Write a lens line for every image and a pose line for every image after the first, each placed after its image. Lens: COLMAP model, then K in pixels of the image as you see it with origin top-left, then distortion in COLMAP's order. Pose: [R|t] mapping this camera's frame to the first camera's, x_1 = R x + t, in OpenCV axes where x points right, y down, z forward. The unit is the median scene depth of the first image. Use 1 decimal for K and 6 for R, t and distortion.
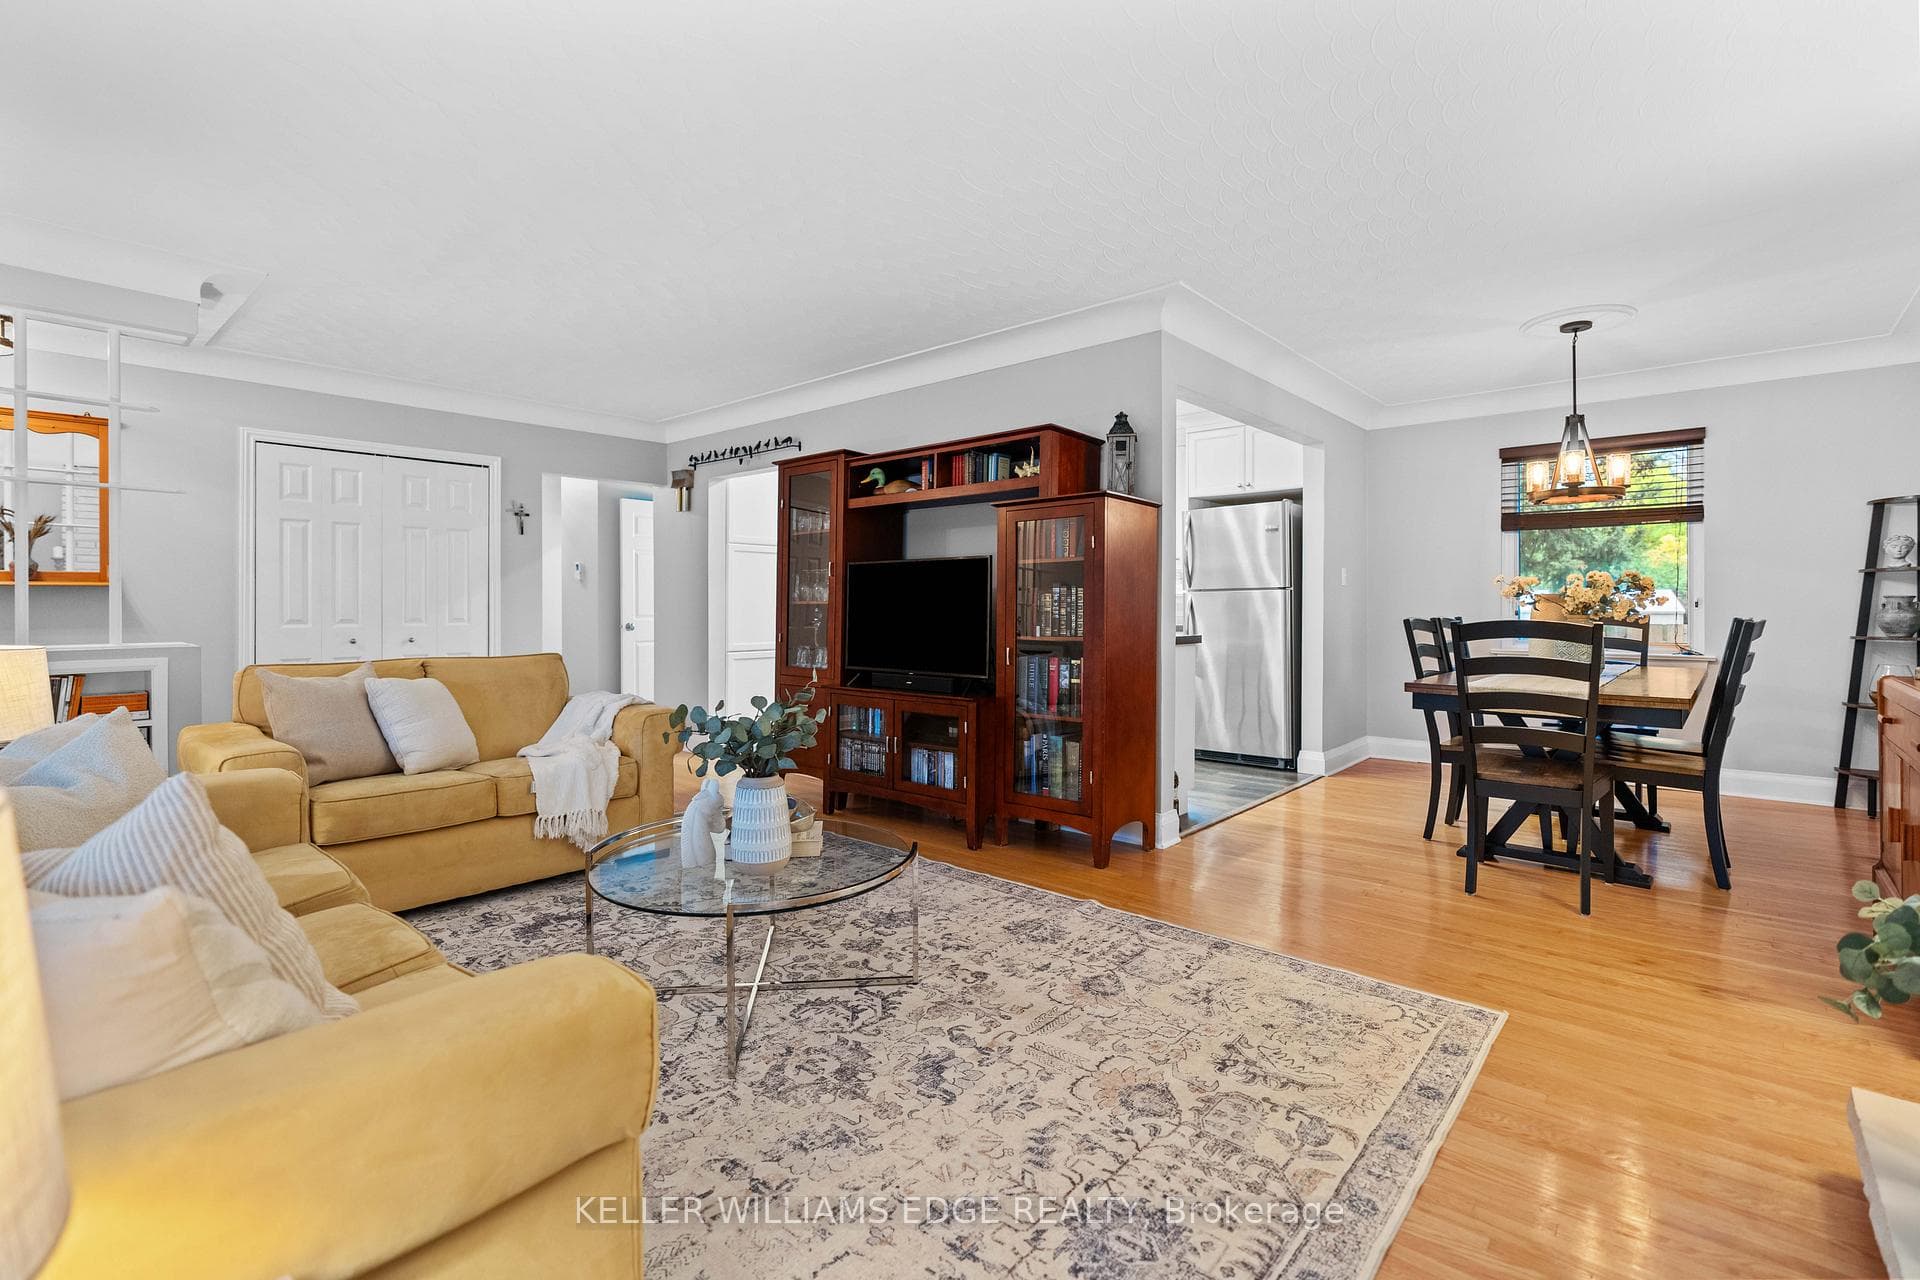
lens RADIAL K [[870.5, 0, 961.1], [0, 870.5, 612.3], [0, 0, 1]] dist [-0.003995, 0.000135]
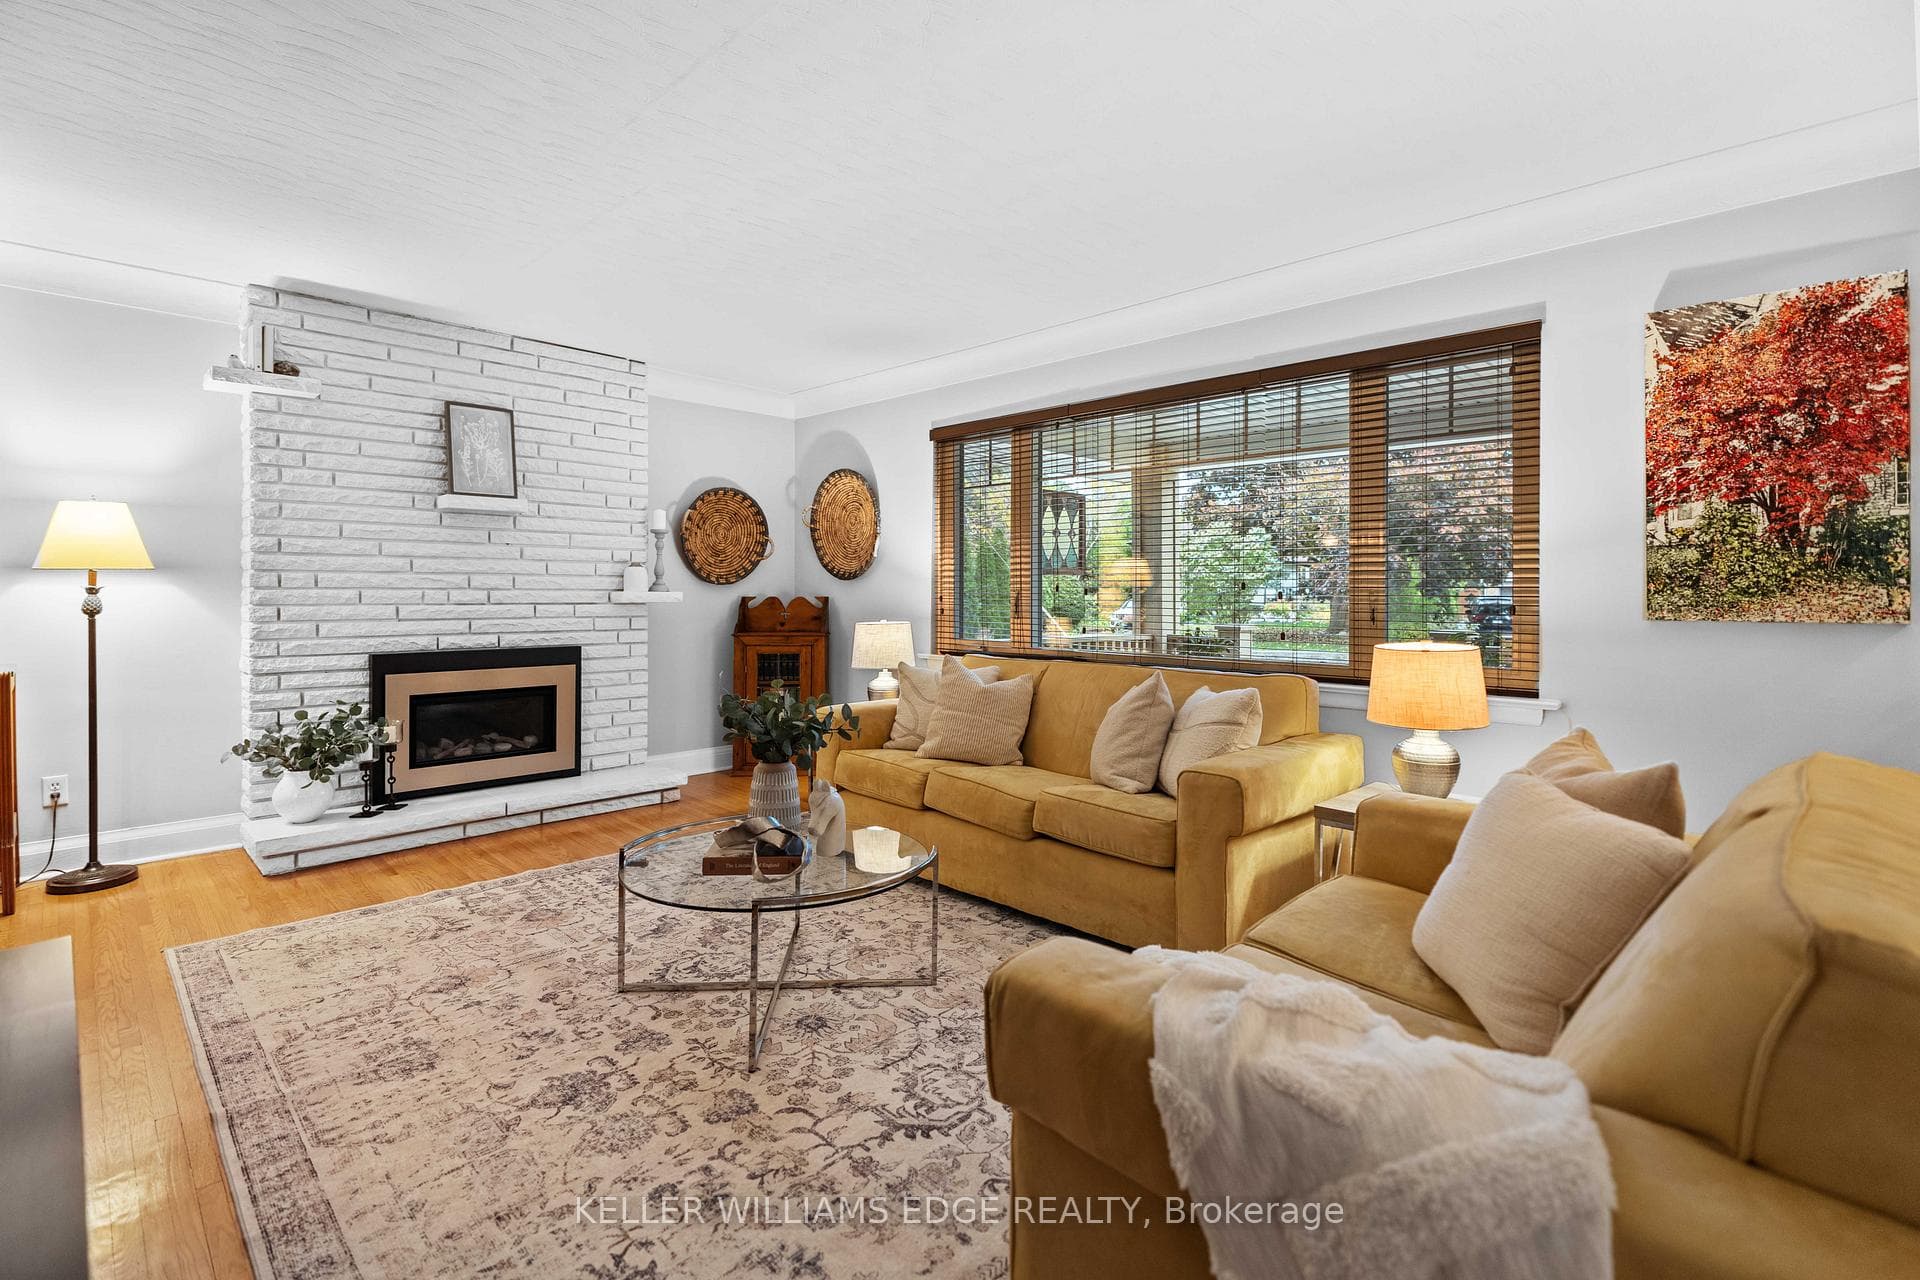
lens RADIAL K [[873.6, 0, 958.0], [0, 873.6, 594.8], [0, 0, 1]] dist [-0.001621, 0.000319]
pose [[-0.998983, -0.001273, 0.045075, -0.470076], [-0.000856, 0.999957, 0.009277, -0.038486], [-0.045085, 0.009229, -0.998941, 1.923596]]
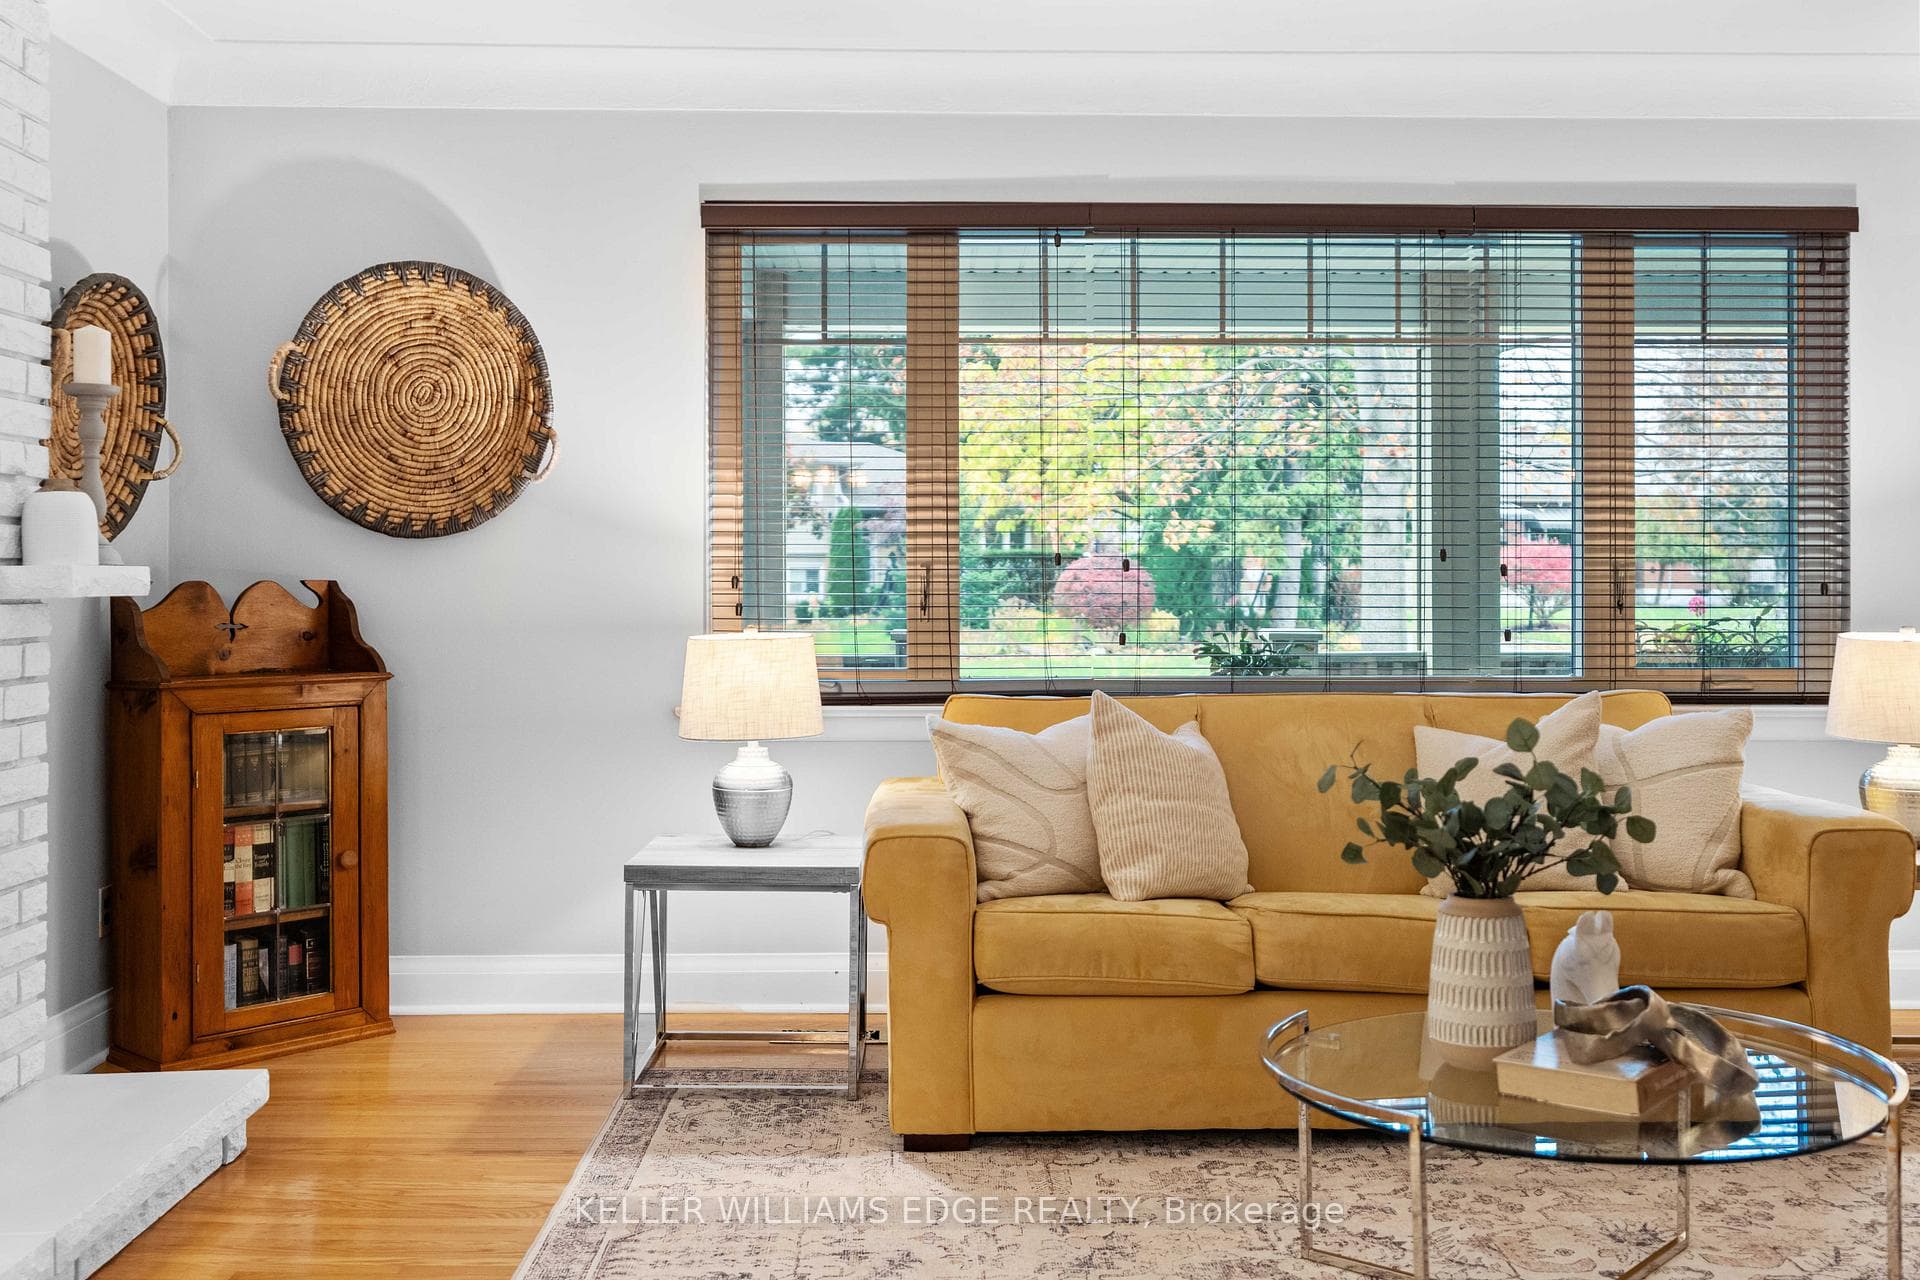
lens RADIAL K [[1598.6, 0, 895.7], [0, 1598.6, 602.5], [0, 0, 1]] dist [0.006288, 0.007587]
pose [[-0.732488, 0.001904, -0.680778, 0.640440], [0.000298, 0.999997, 0.002477, 0.005028], [0.680780, 0.001611, -0.732486, 1.261503]]
